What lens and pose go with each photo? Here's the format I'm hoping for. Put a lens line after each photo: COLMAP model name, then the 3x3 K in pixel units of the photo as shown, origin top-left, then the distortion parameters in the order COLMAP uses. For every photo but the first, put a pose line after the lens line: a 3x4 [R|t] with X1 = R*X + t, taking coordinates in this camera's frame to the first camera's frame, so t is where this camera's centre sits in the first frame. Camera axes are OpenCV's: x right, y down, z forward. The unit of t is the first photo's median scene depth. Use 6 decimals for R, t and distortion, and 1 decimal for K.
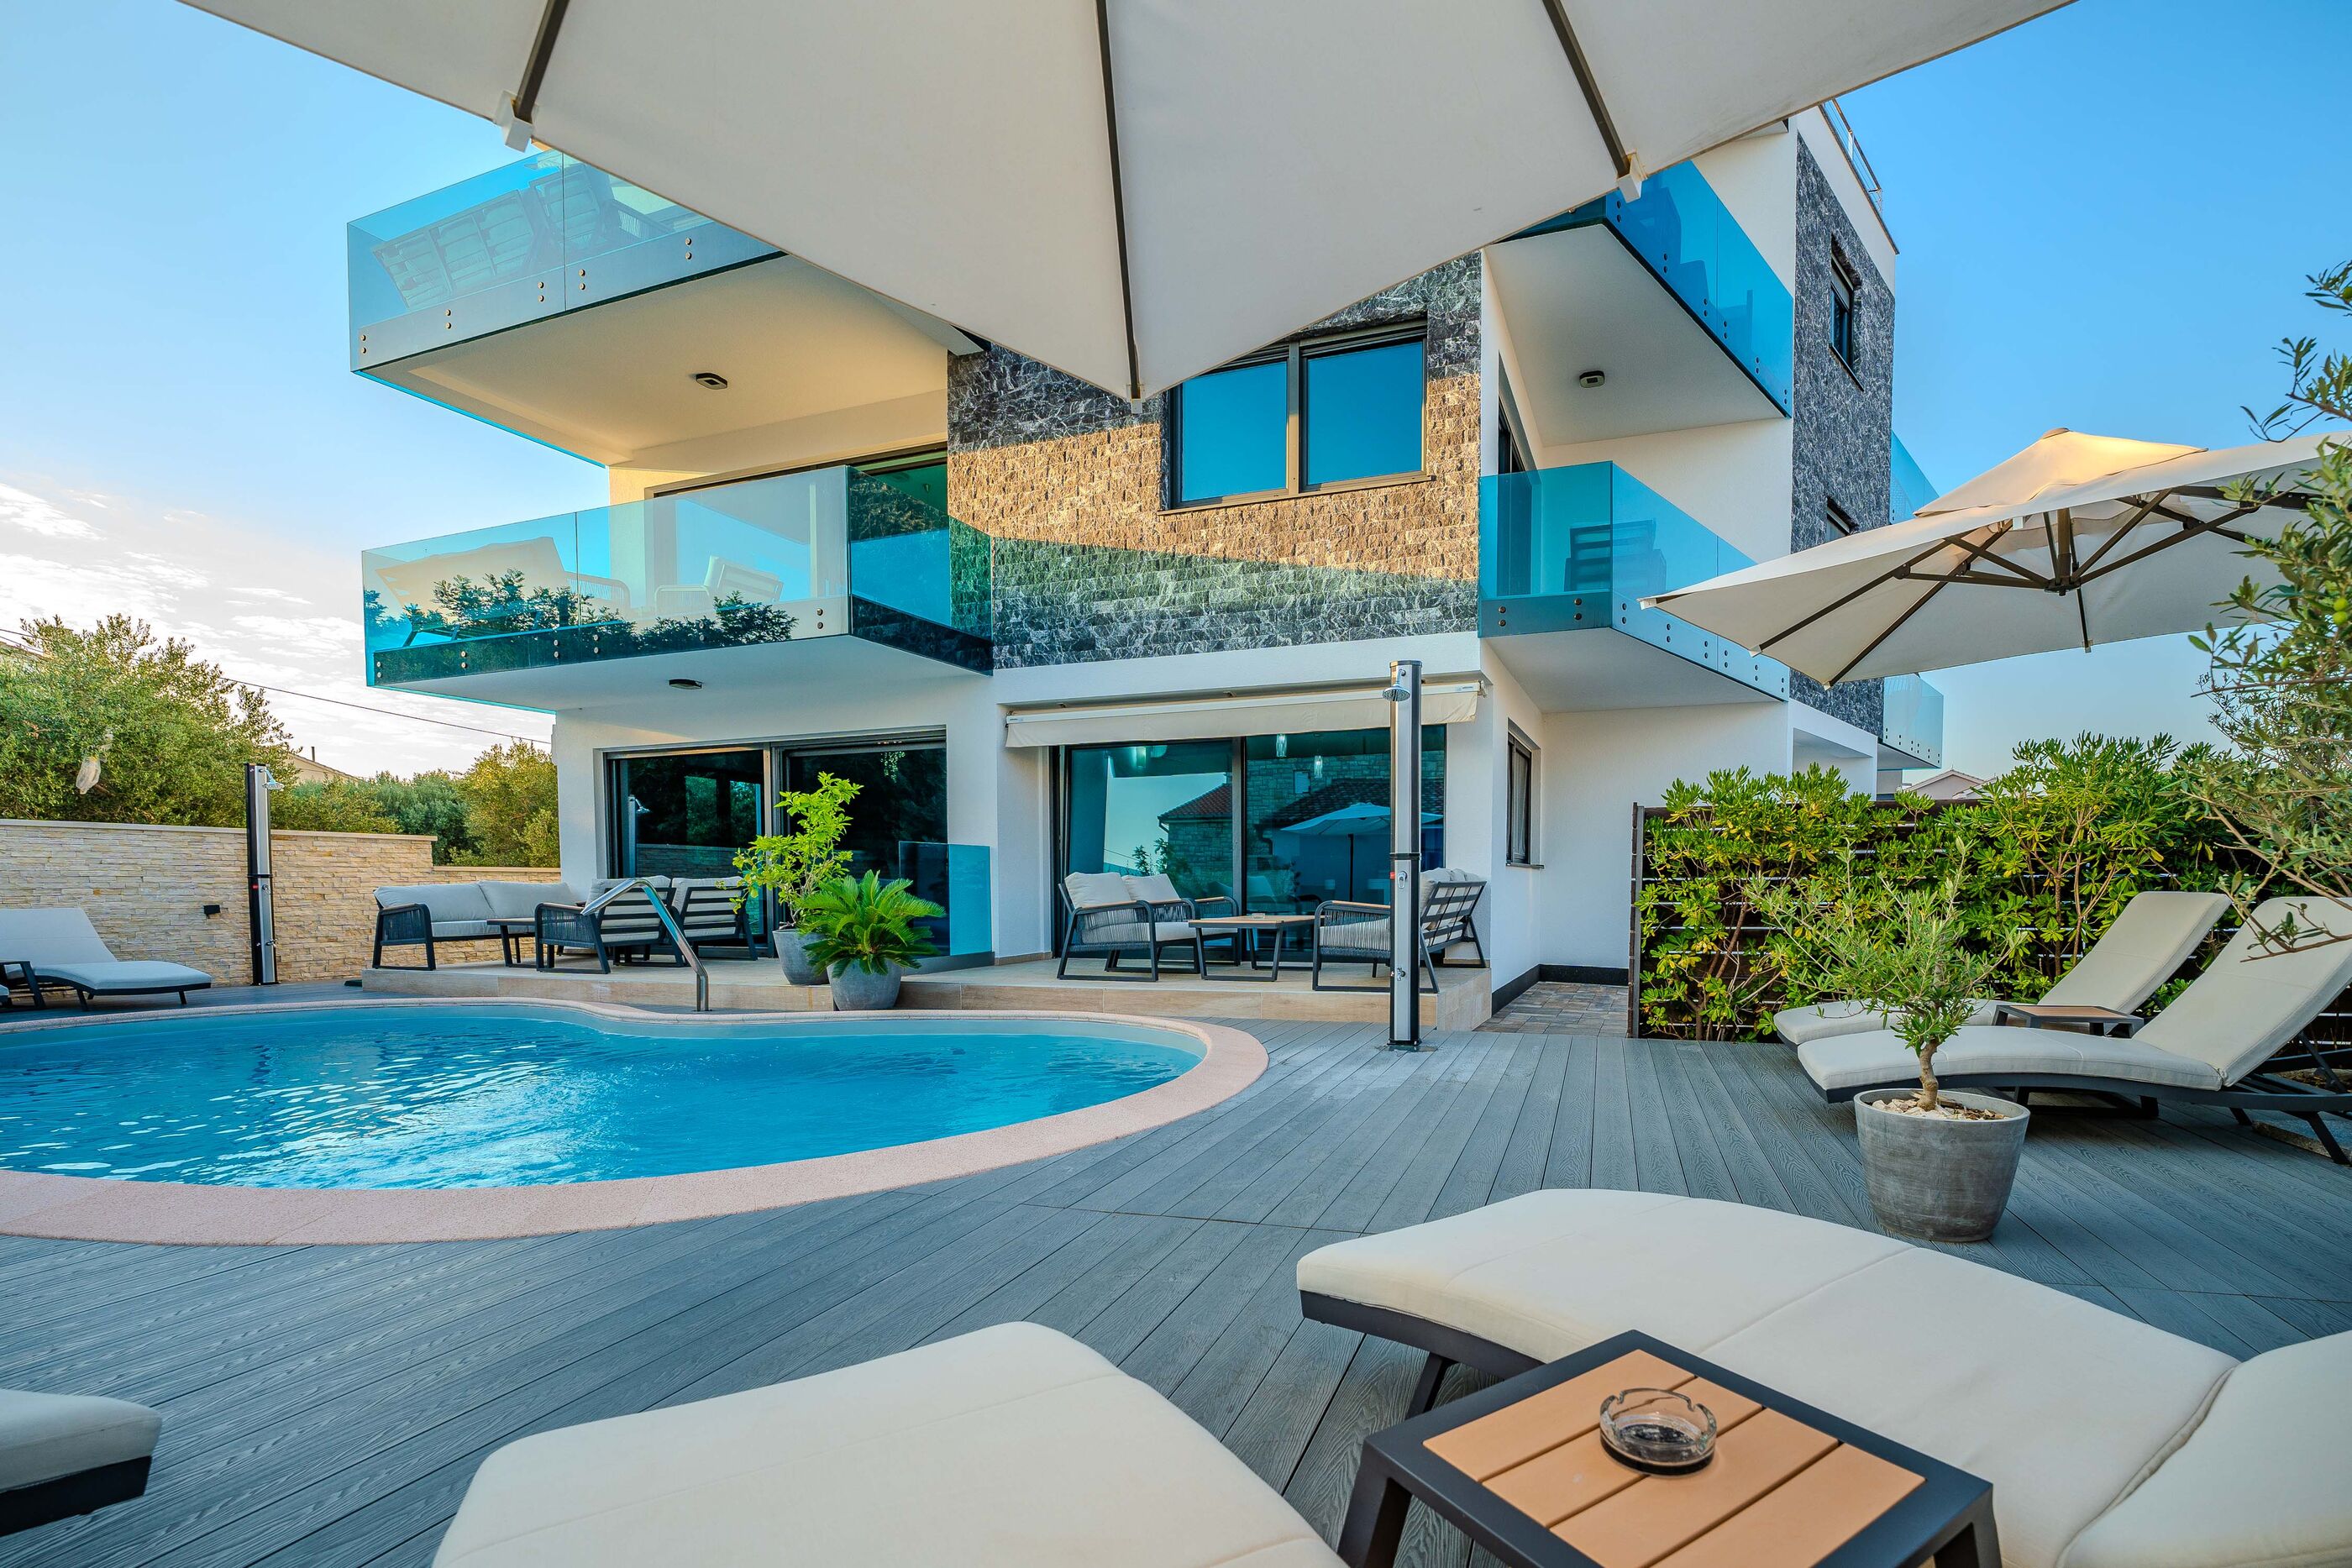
lens RADIAL K [[1031.0, 0, 1352.4], [0, 1031.0, 928.6], [0, 0, 1]] dist [-0.009285, -0.004833]
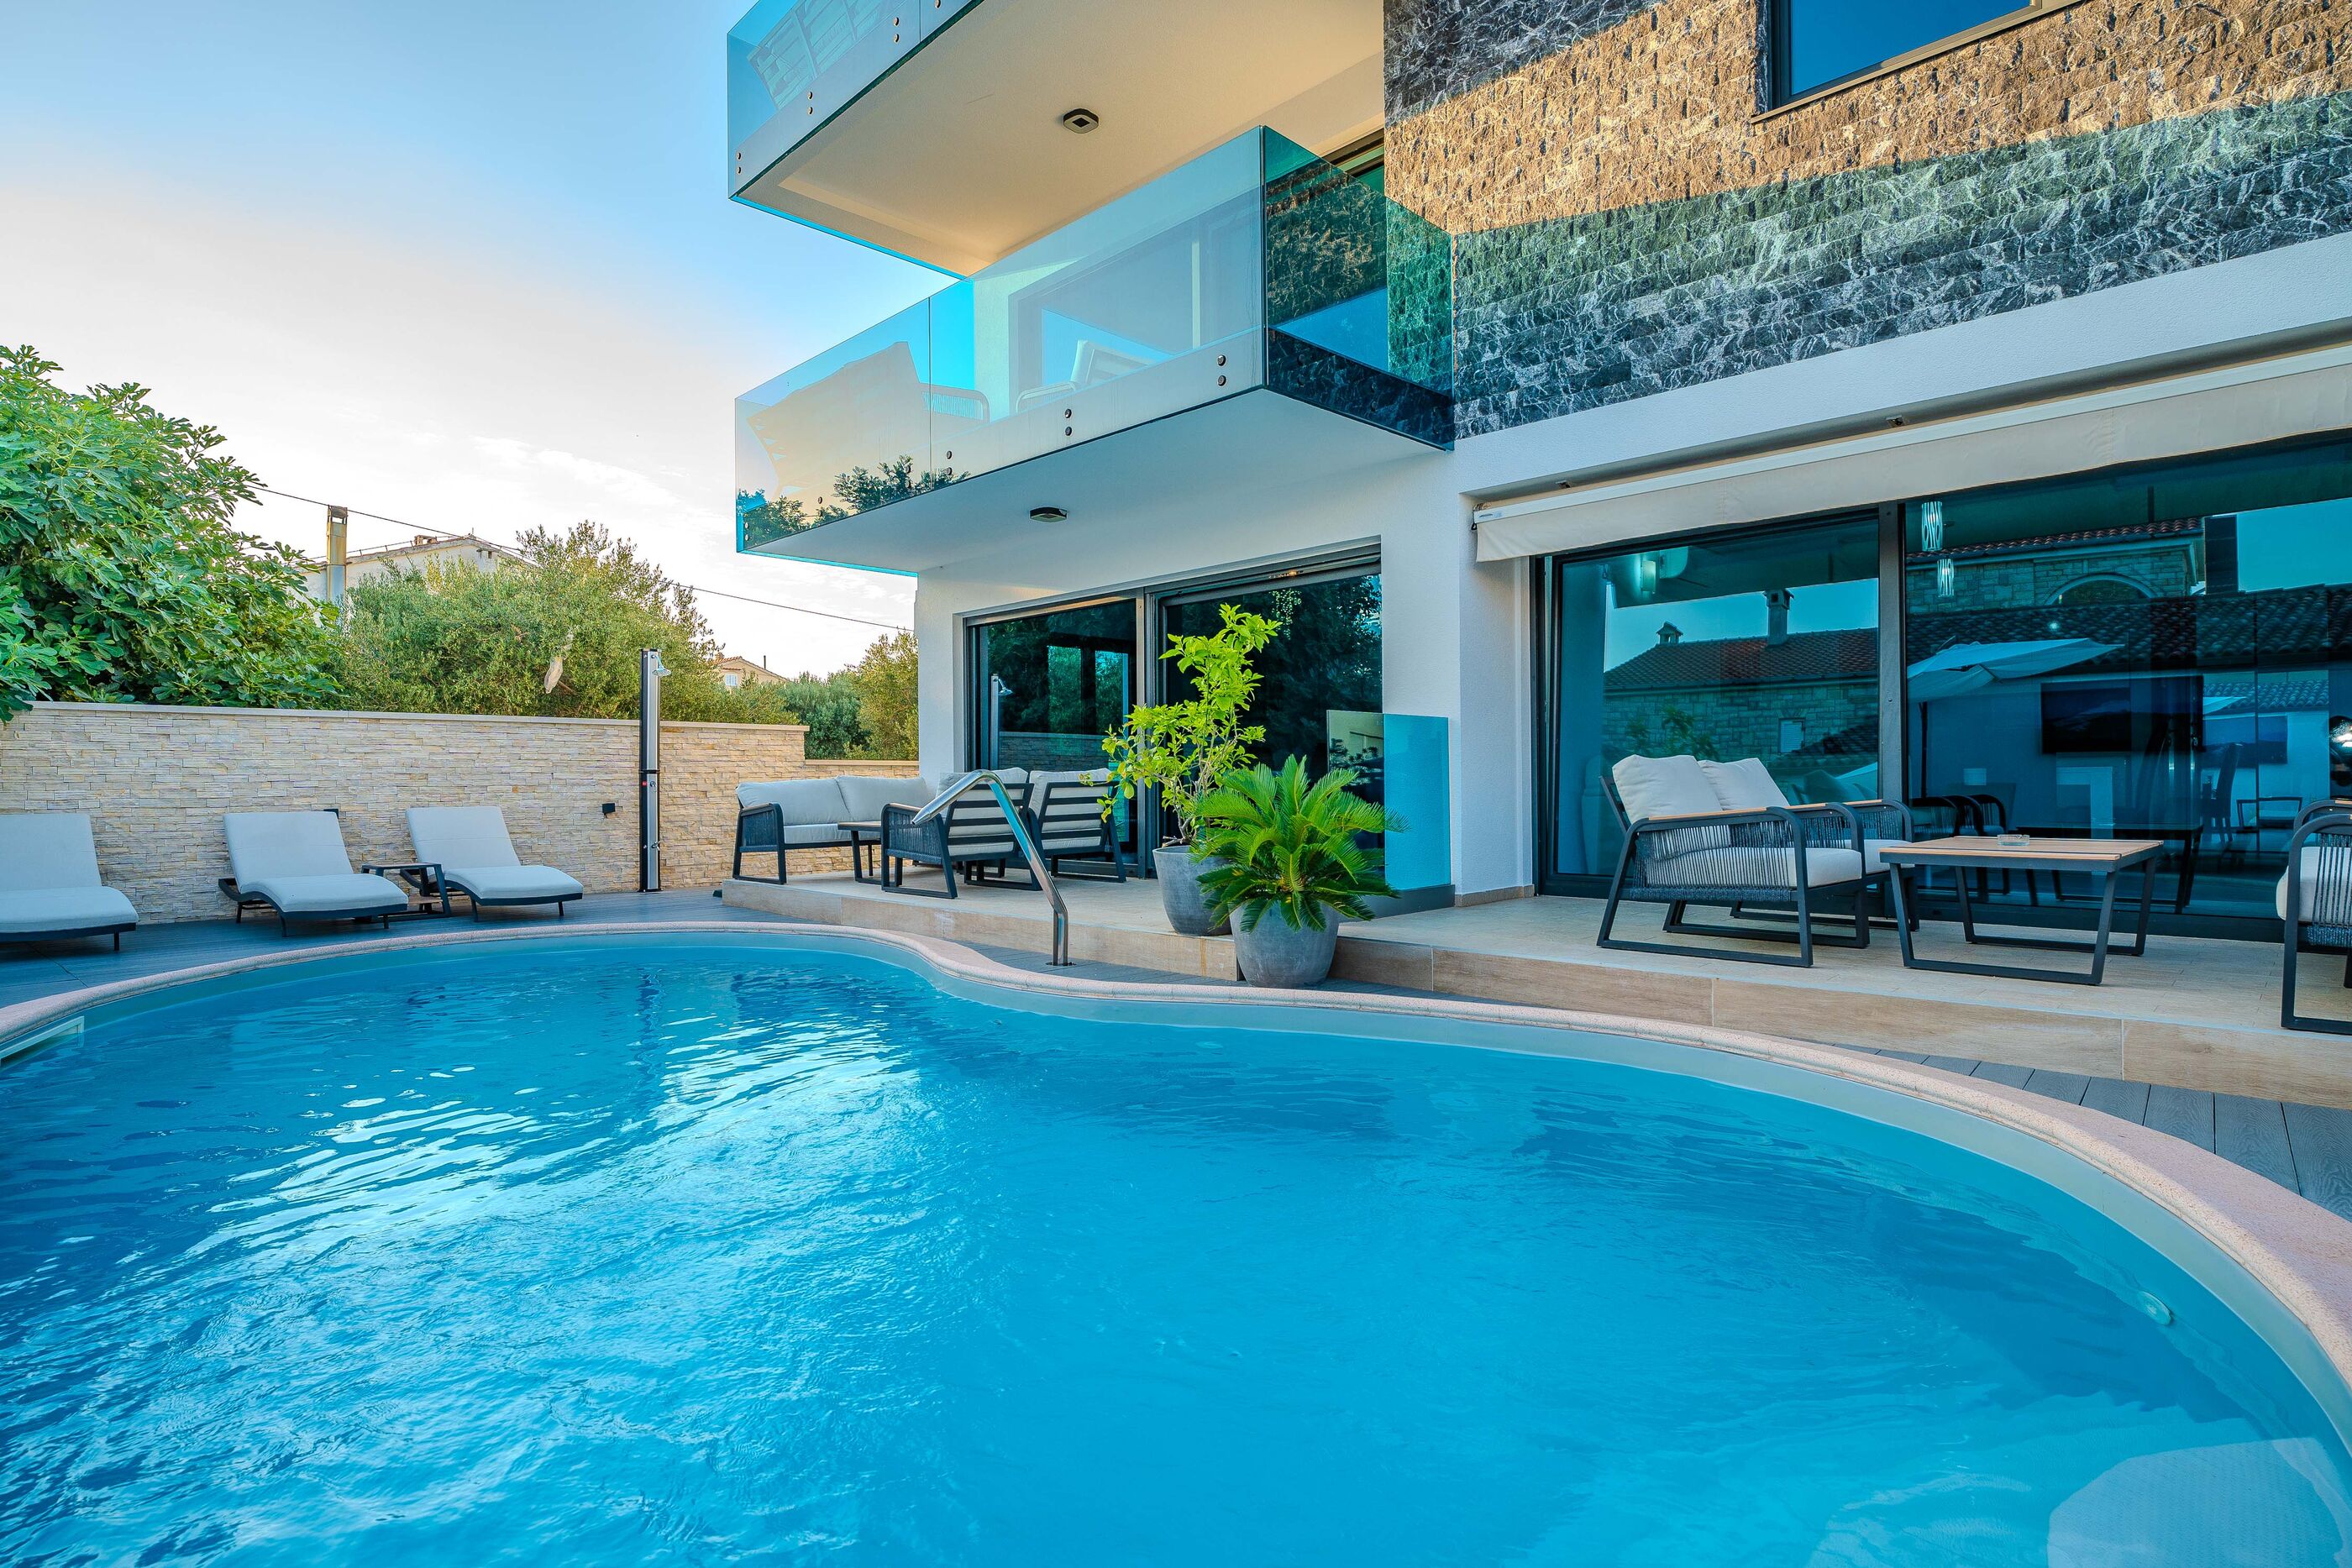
lens RADIAL K [[1141.7, 0, 1247.8], [0, 1141.7, 758.2], [0, 0, 1]] dist [0.010727, -0.002112]
pose [[0.913751, -0.013923, -0.406036, -0.182442], [-0.007360, 0.998681, -0.050810, -0.018174], [0.406208, 0.049416, 0.912444, 0.313332]]
